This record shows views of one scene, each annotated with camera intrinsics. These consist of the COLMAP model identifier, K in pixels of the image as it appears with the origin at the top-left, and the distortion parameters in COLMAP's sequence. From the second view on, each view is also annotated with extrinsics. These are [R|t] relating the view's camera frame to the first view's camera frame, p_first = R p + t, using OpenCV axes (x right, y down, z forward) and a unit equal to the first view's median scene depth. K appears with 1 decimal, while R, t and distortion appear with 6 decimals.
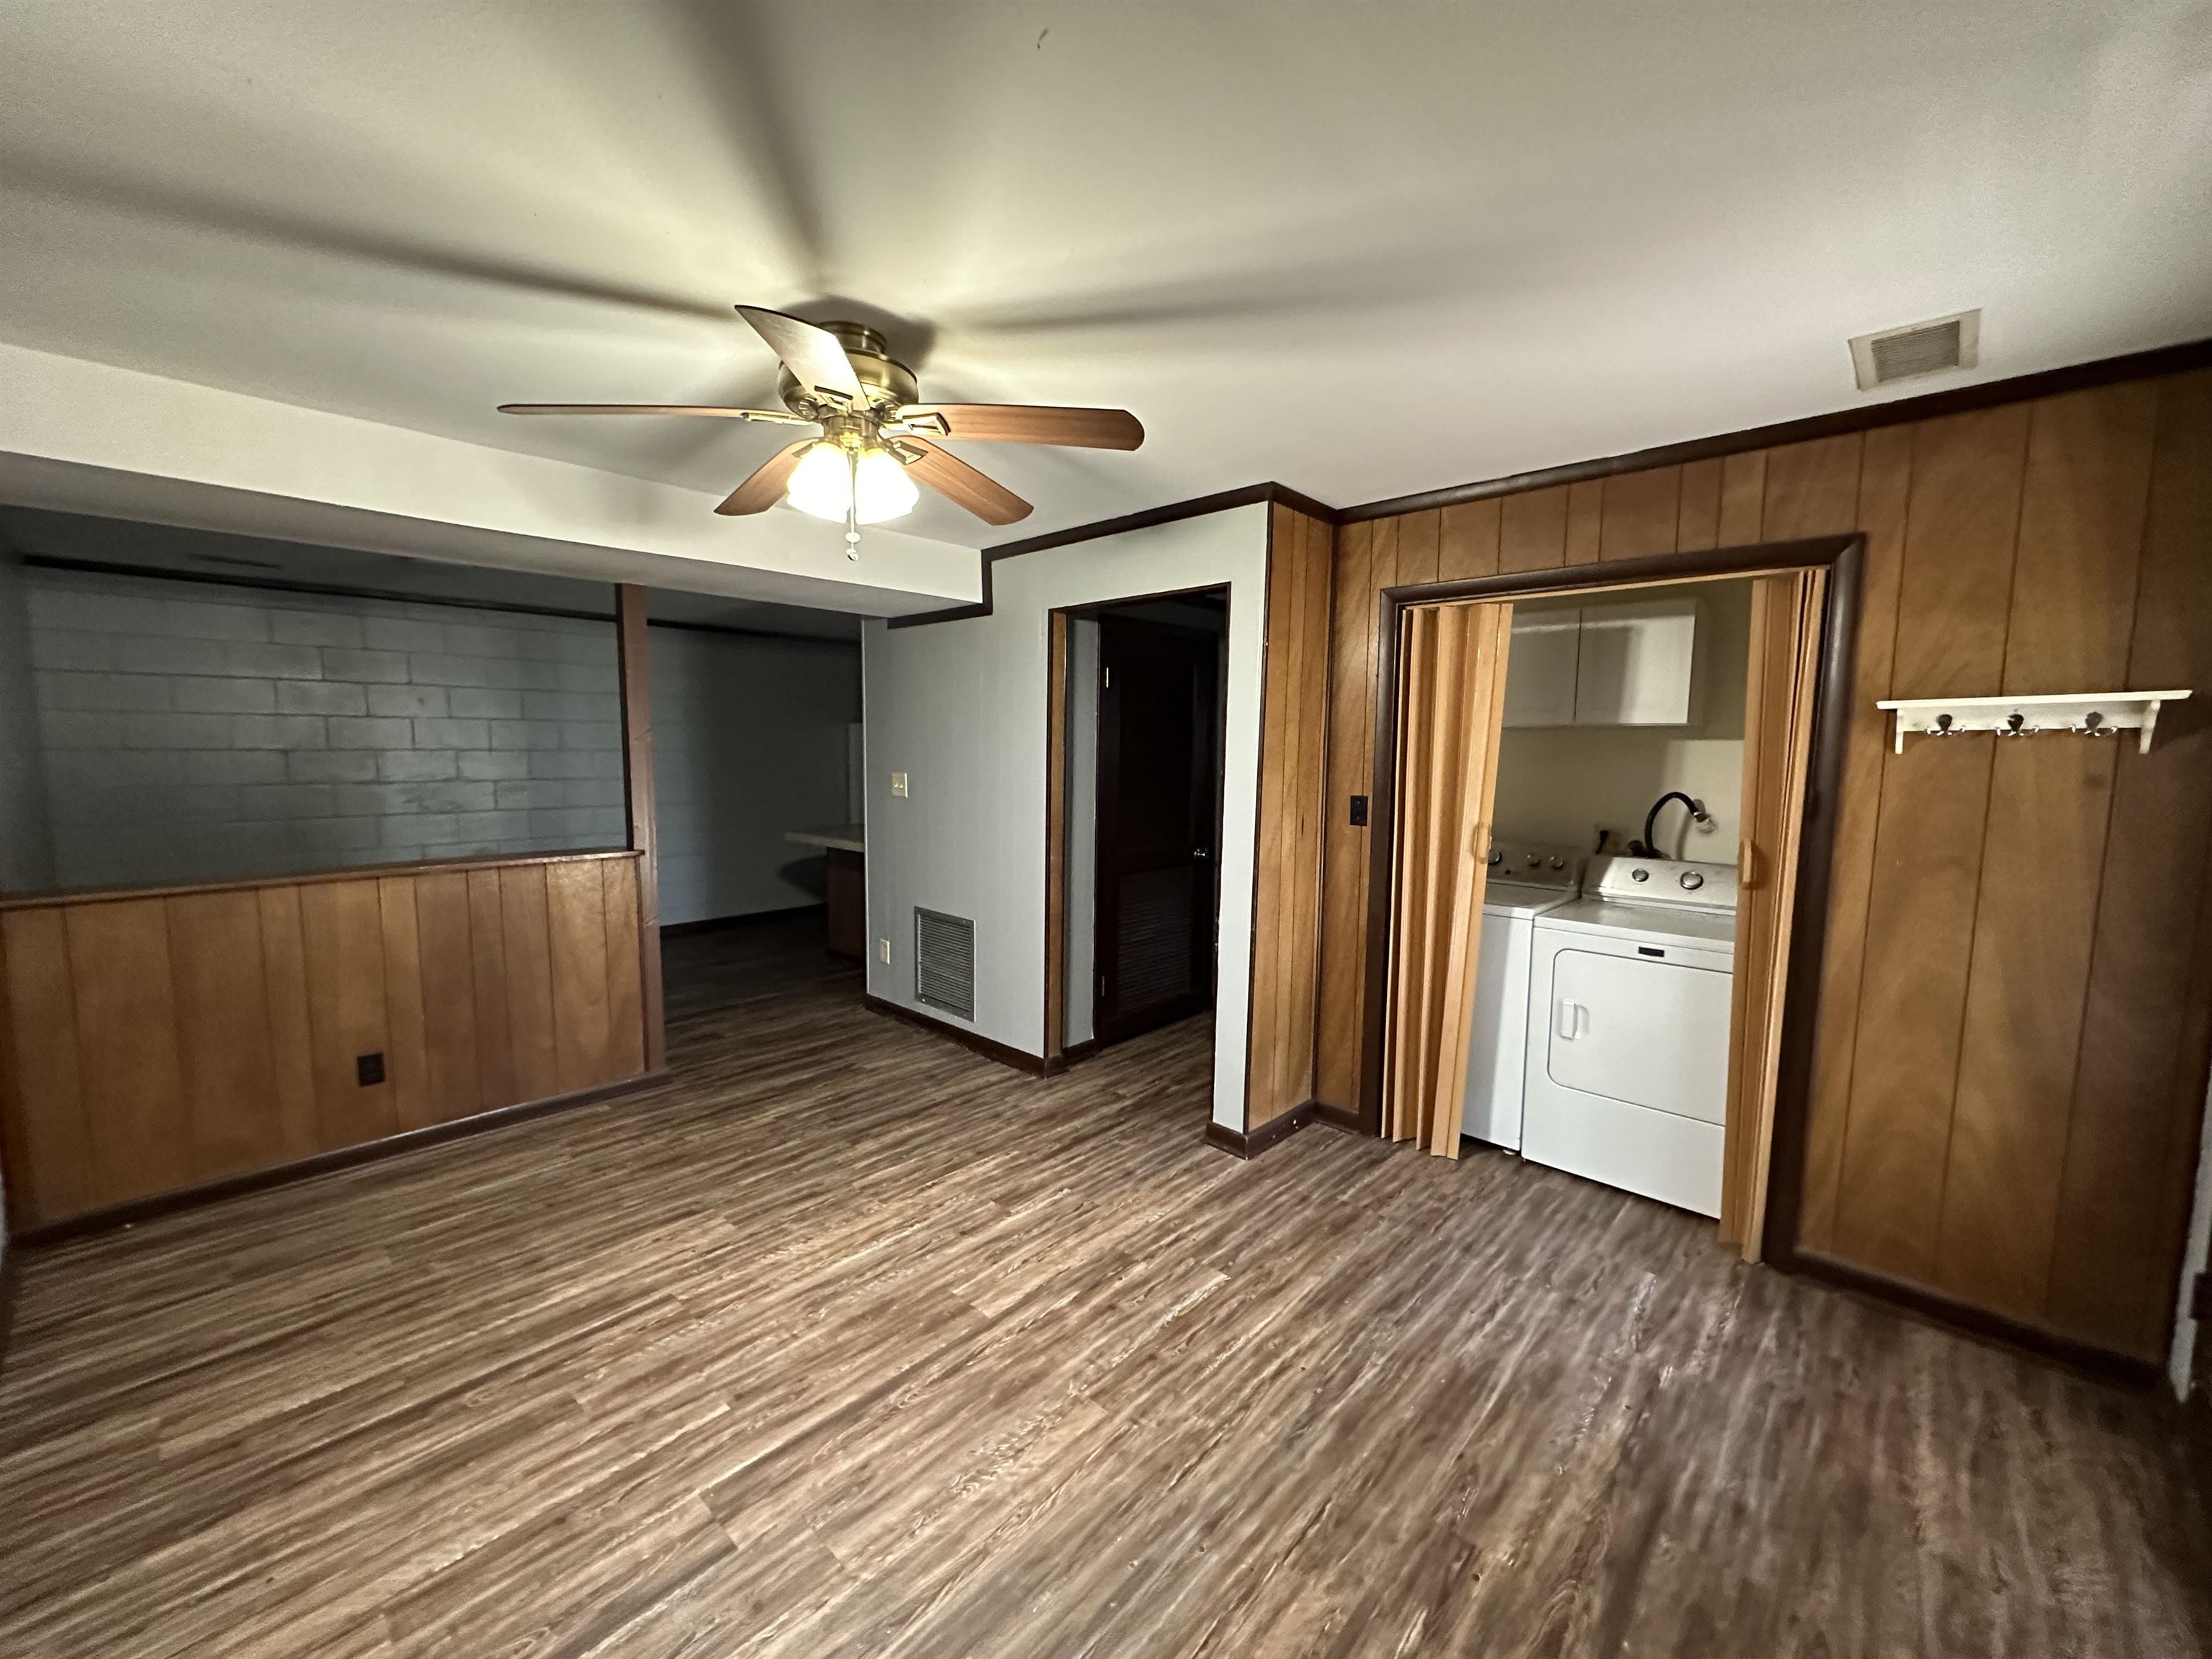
lens RADIAL K [[862.2, 0, 1106.0], [0, 862.2, 829.5], [0, 0, 1]] dist [-0.030289, -0.000042]
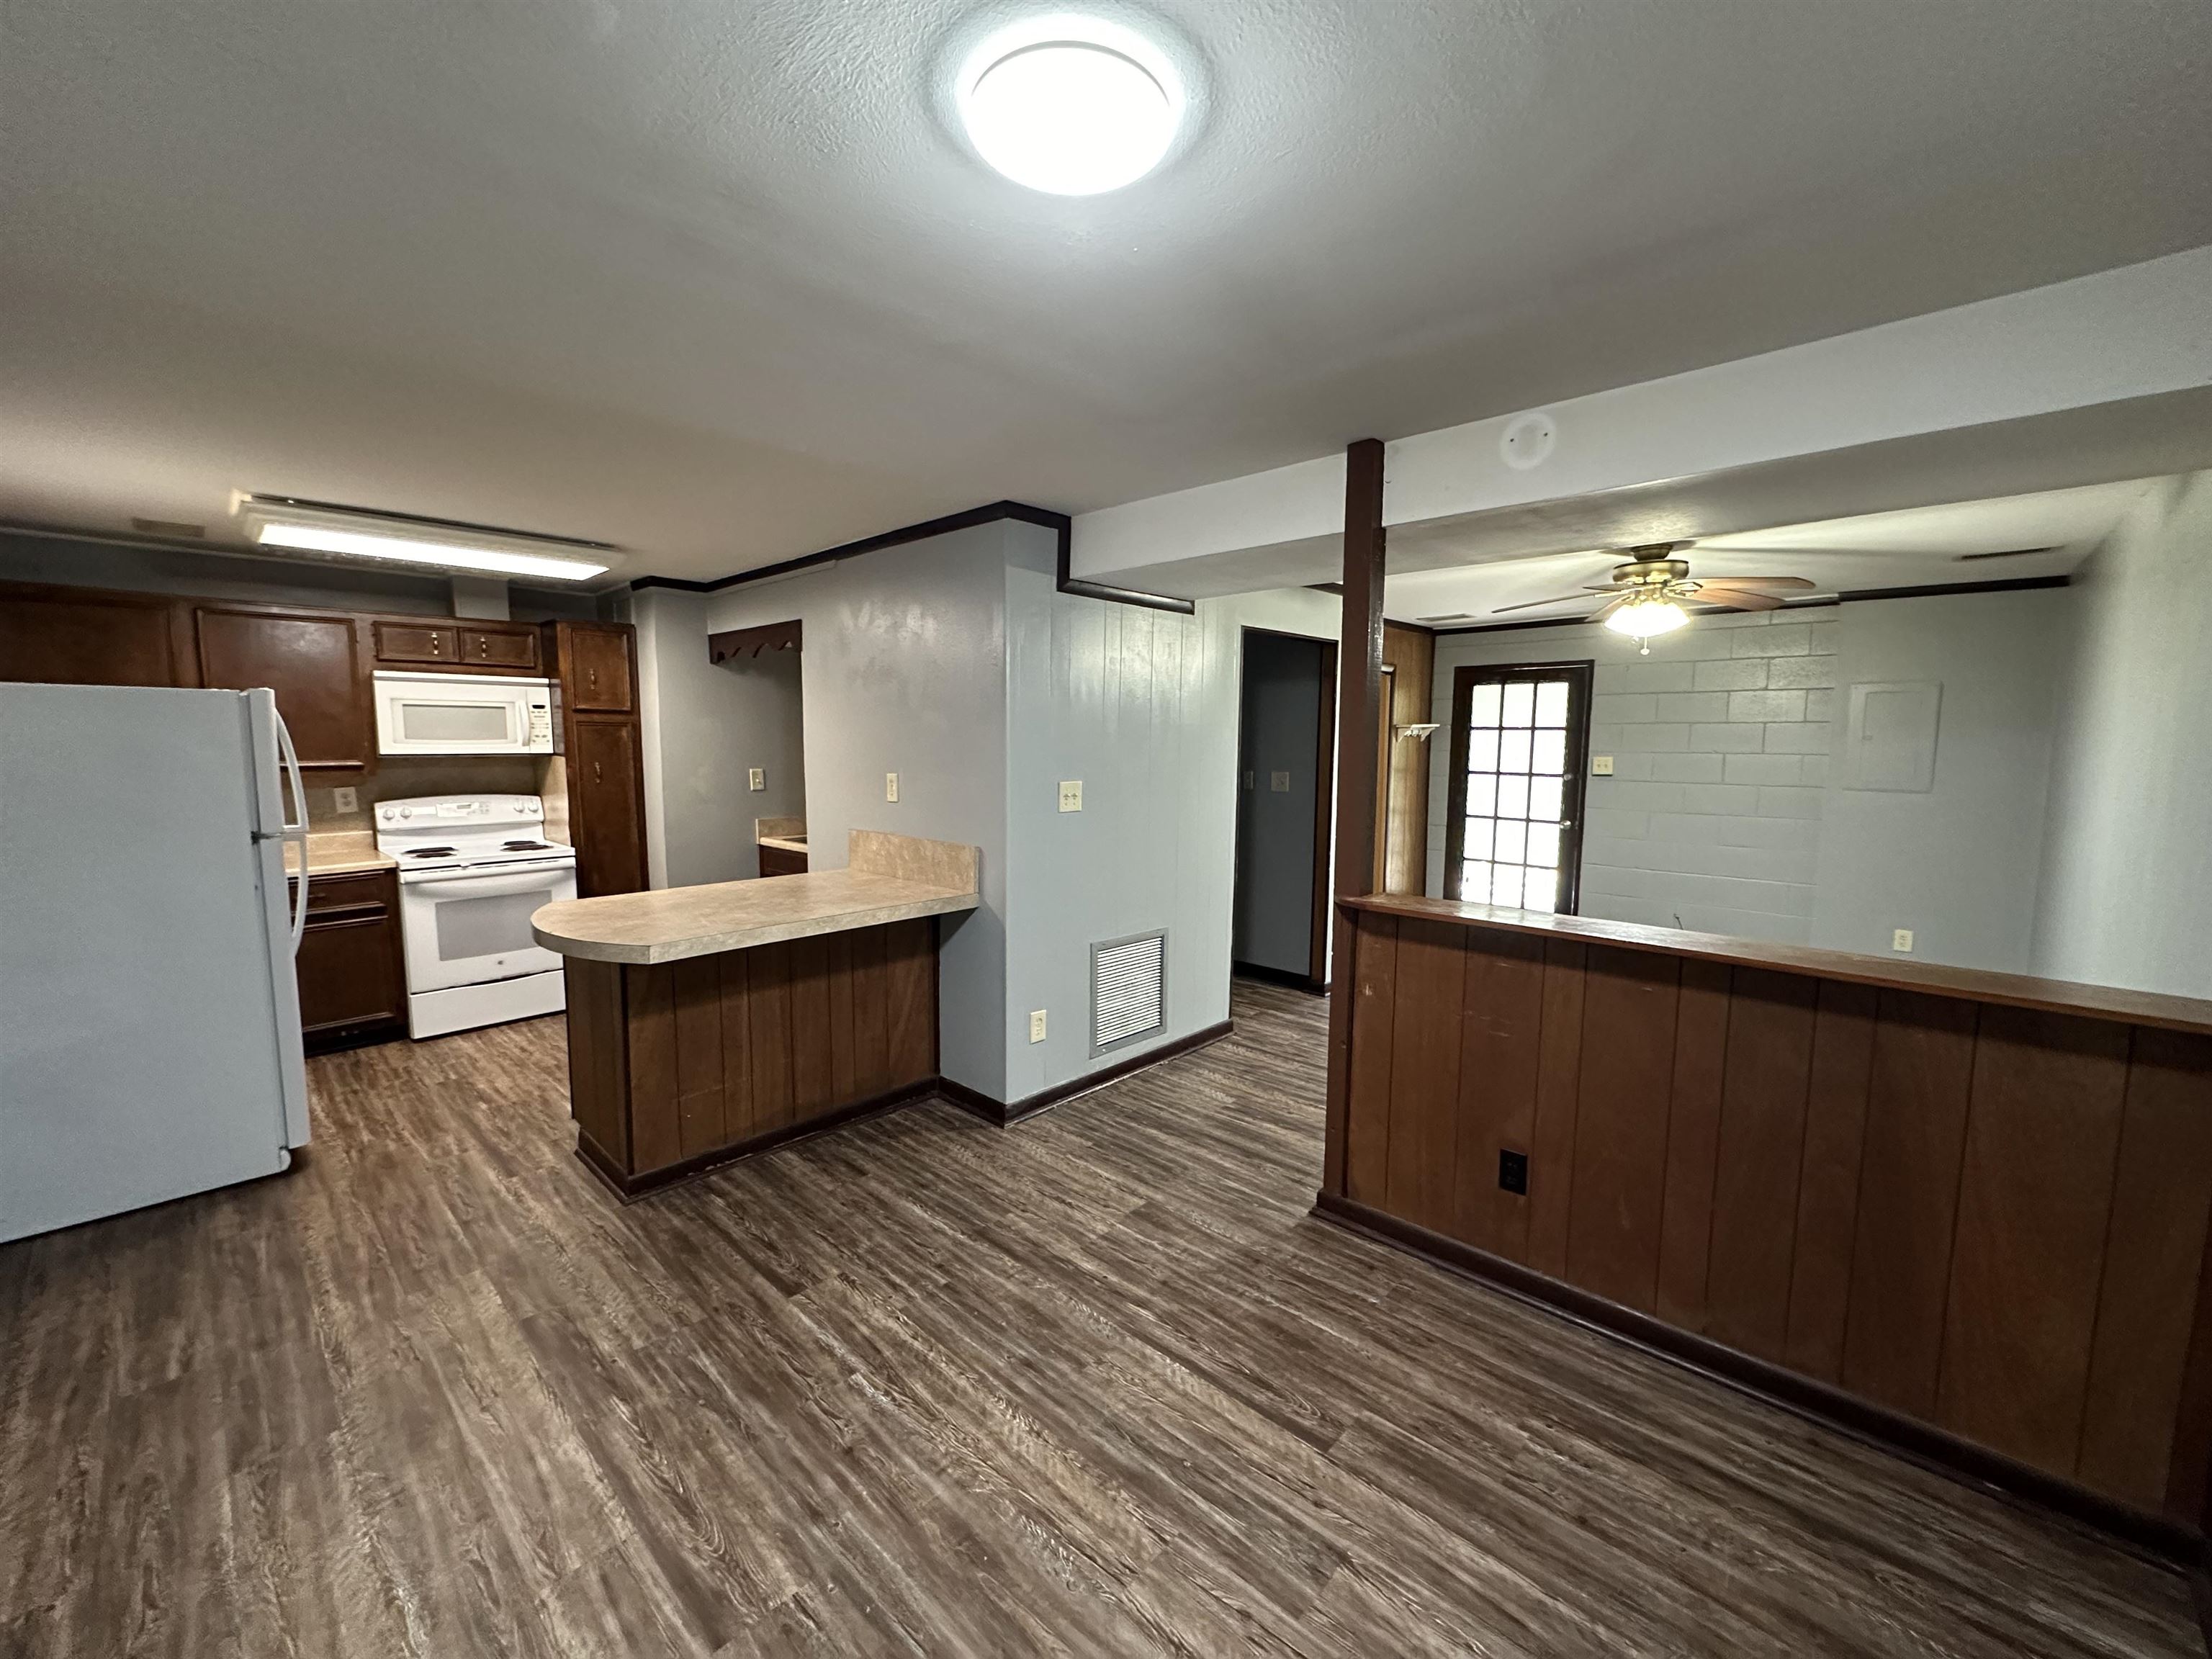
lens RADIAL K [[893.8, 0, 1106.0], [0, 893.8, 829.5], [0, 0, 1]] dist [0.000630, 0.000004]
pose [[0.012352, -0.109774, 0.993880, -1.154606], [0.098263, 0.989278, 0.108045, -0.116672], [-0.995084, 0.096327, 0.023006, 1.055371]]
